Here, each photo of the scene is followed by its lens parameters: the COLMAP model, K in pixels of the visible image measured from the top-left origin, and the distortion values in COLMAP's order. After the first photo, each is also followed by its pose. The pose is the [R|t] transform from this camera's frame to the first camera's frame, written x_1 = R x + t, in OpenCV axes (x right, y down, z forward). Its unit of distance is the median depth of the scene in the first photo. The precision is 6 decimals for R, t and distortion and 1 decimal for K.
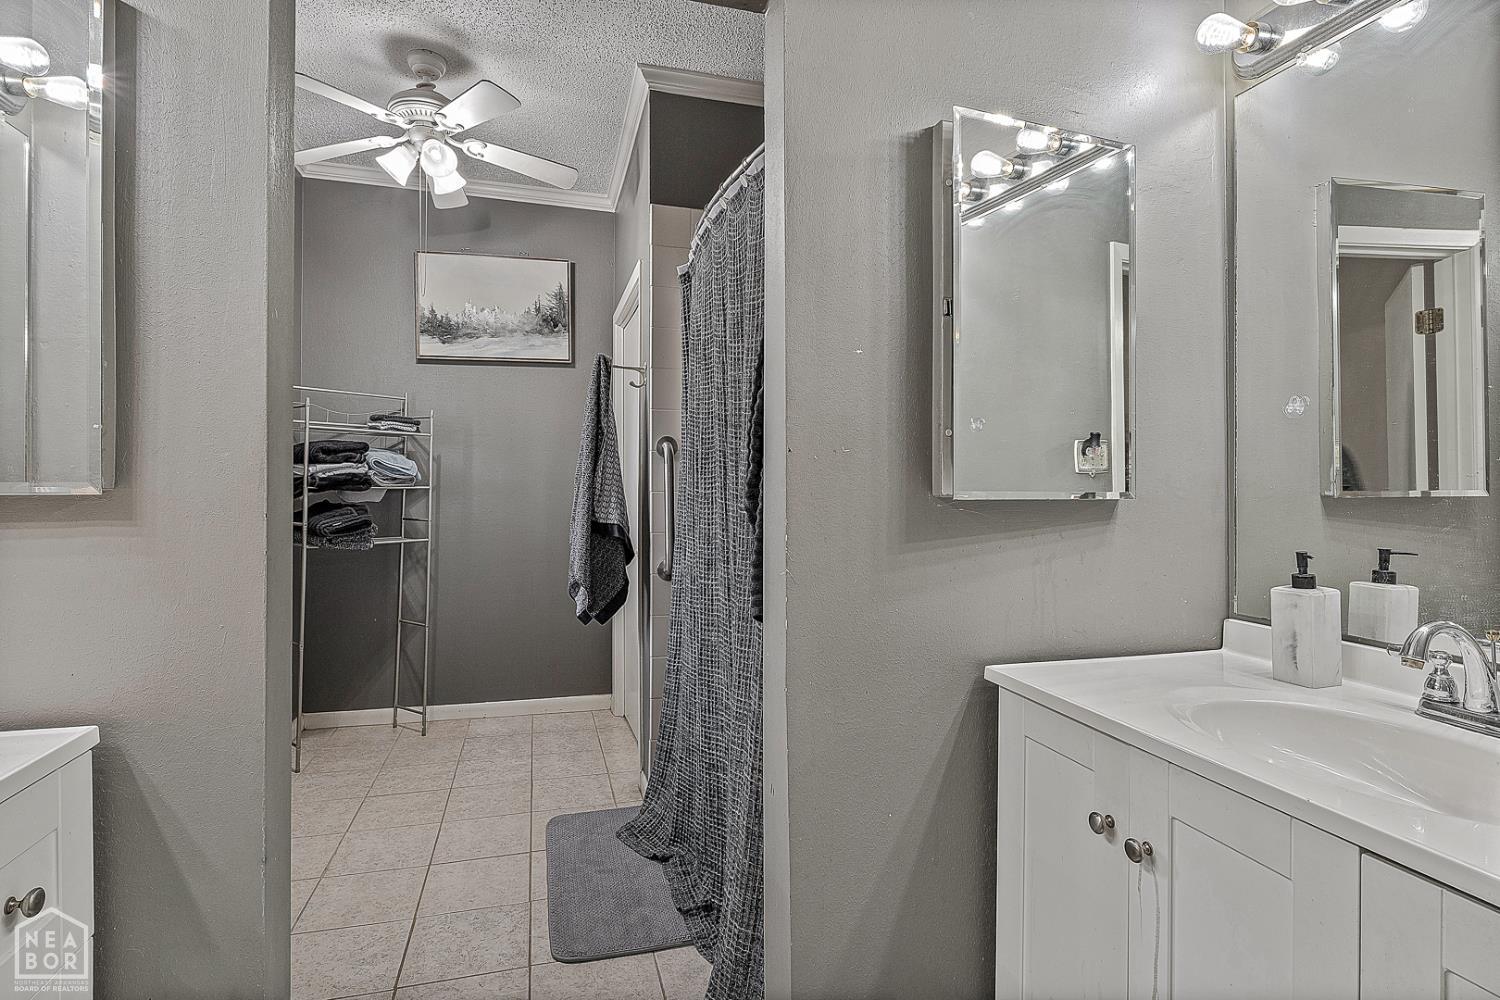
lens RADIAL K [[756.7, 0, 754.9], [0, 756.7, 481.3], [0, 0, 1]] dist [-0.005046, -0.000763]
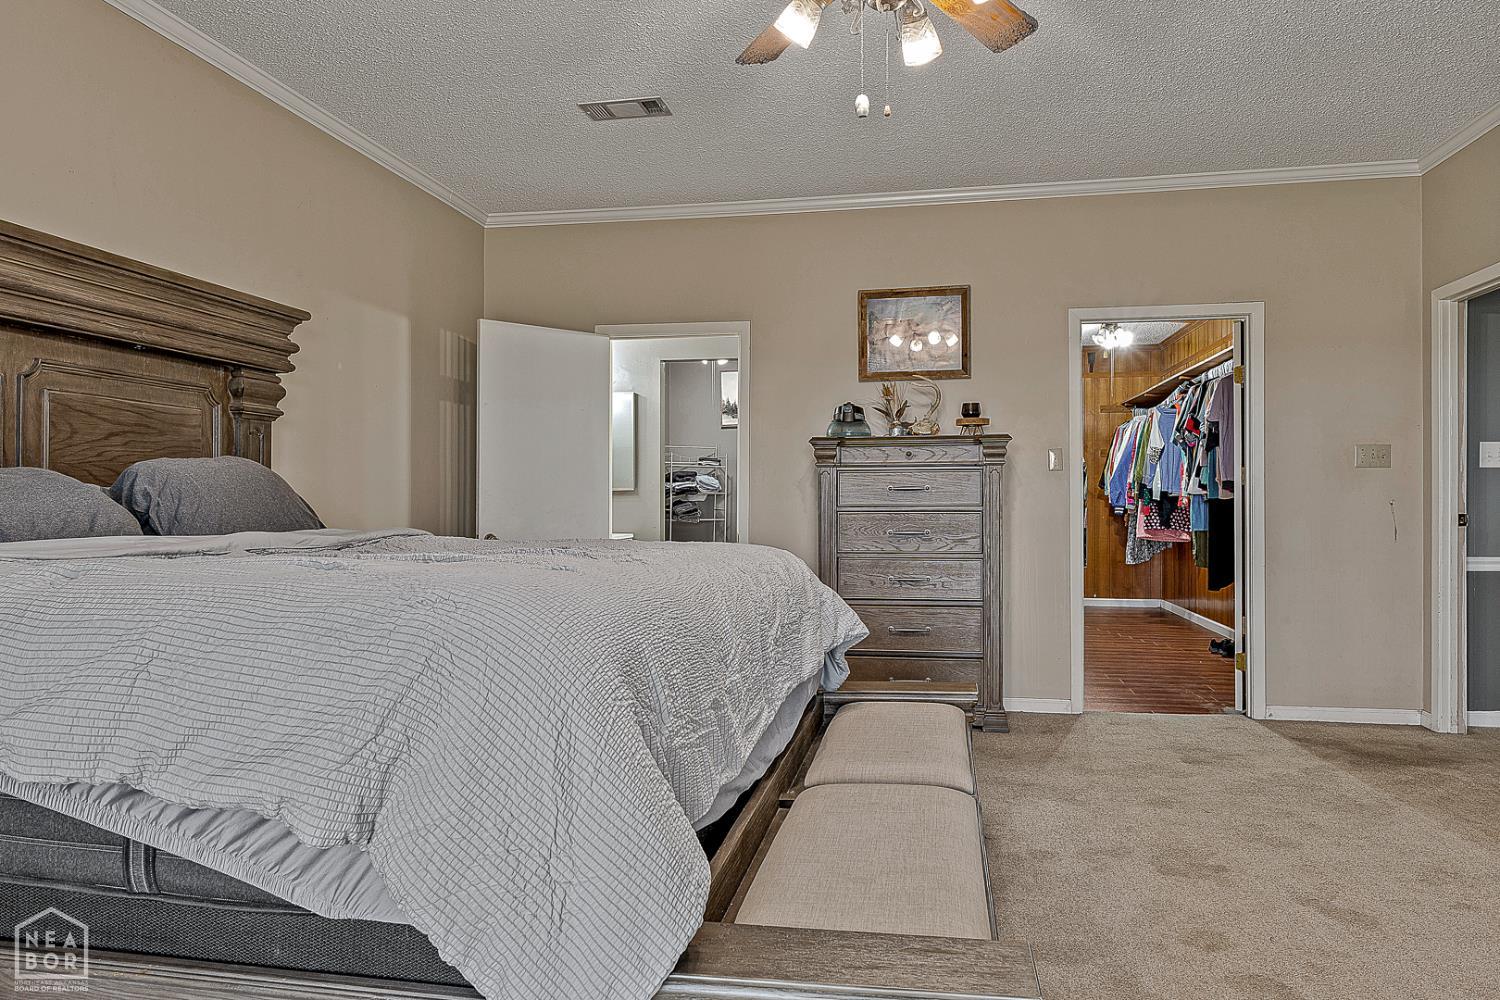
lens RADIAL K [[941.0, 0, 748.0], [0, 941.0, 496.7], [0, 0, 1]] dist [-0.017638, 0.002402]
pose [[0.899475, 0.000761, -0.436972, 0.784917], [0.000773, 0.999994, 0.003333, 0.009703], [0.436972, -0.003335, 0.899469, -1.334436]]
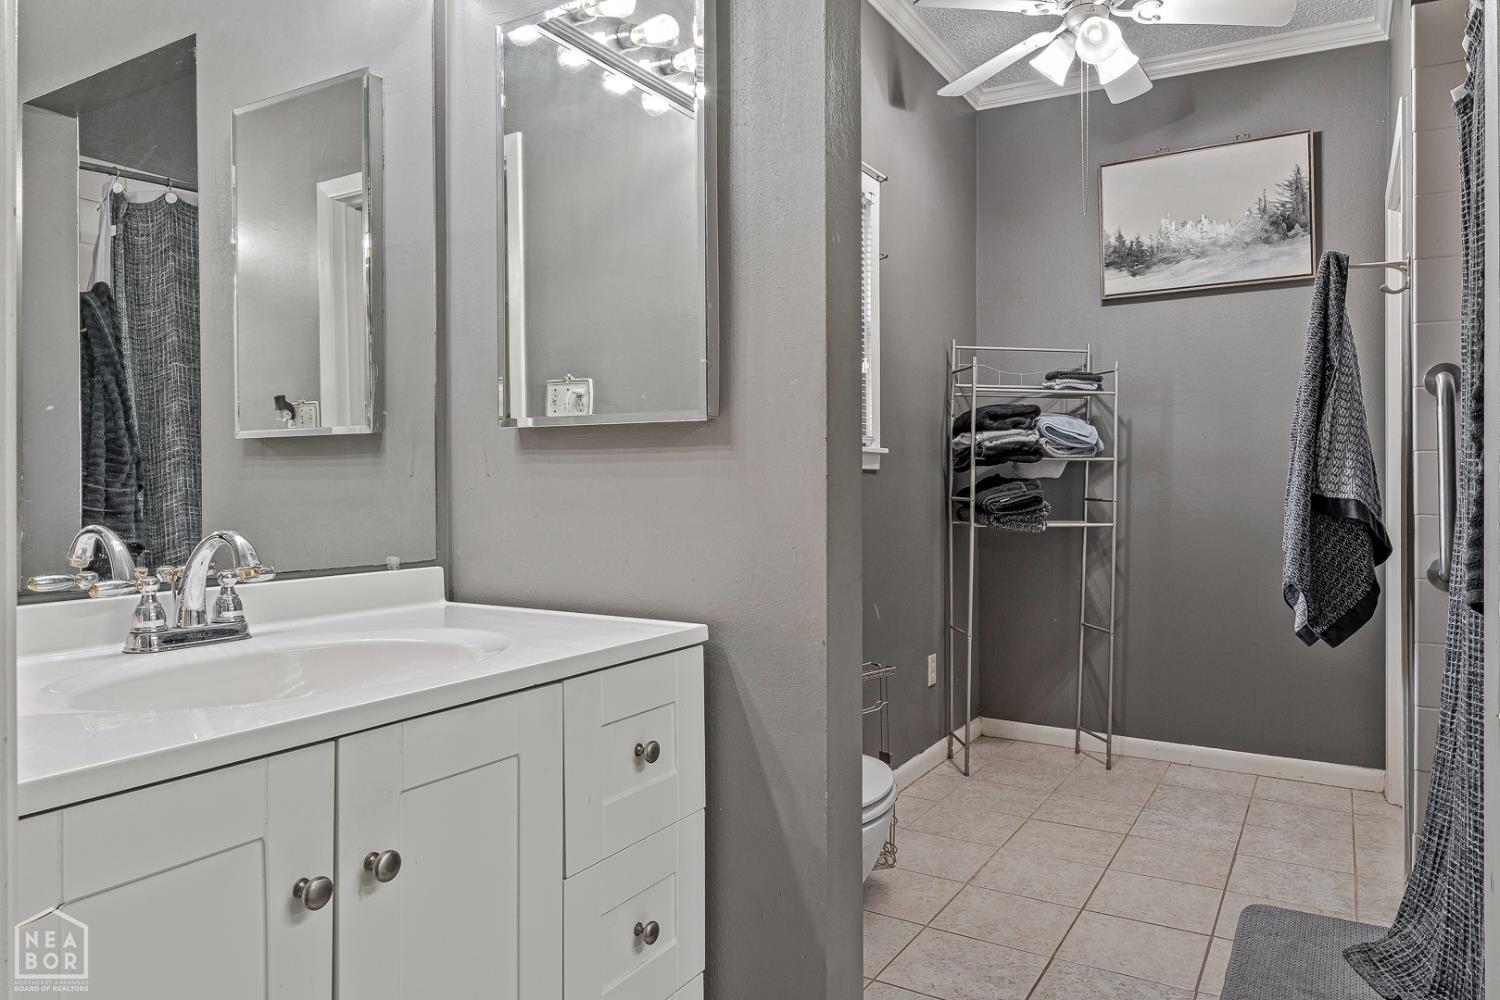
lens RADIAL K [[994.1, 0, 751.3], [0, 994.1, 488.3], [0, 0, 1]] dist [-0.014985, 0.000763]
pose [[0.686010, 0.003915, -0.727582, 0.076790], [0.004848, 0.999939, 0.009951, 0.030163], [0.727576, -0.010353, 0.685949, 0.006240]]
